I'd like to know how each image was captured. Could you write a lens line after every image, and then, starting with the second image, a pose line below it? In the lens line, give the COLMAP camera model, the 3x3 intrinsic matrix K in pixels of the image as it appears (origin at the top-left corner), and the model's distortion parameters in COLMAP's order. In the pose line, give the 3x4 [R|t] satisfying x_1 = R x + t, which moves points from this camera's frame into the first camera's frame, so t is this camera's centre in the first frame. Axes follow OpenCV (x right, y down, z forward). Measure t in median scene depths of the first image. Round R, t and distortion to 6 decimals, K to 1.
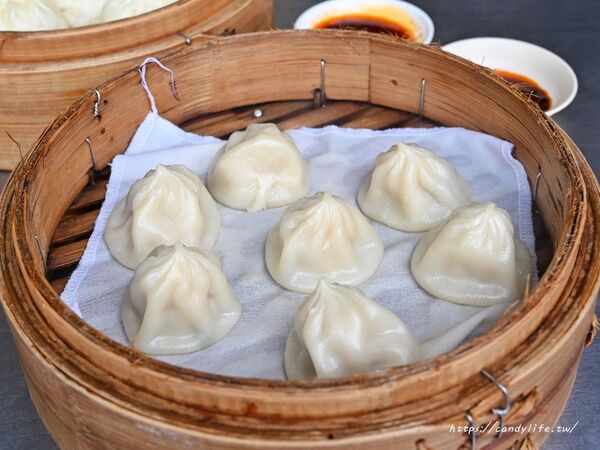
lens RADIAL K [[809.9, 0, 300.0], [0, 809.9, 225.0], [0, 0, 1]] dist [0.008730, -0.015240]
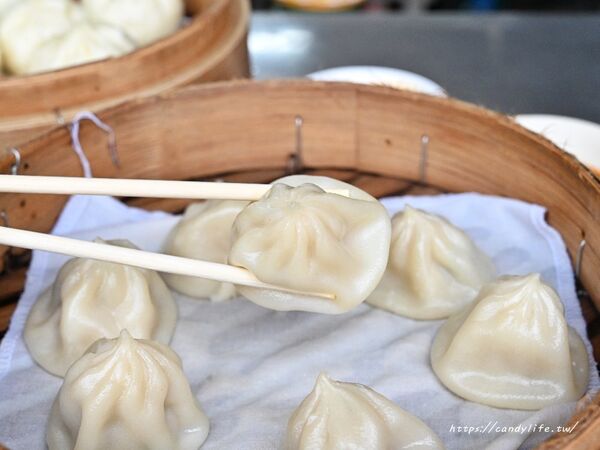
lens RADIAL K [[947.5, 0, 300.0], [0, 947.5, 225.0], [0, 0, 1]] dist [-0.016133, -0.047743]
pose [[0.998451, -0.019132, 0.052242, -0.027693], [0.025903, 0.990889, -0.132165, 0.035045], [-0.049238, 0.133314, 0.989850, 0.100303]]
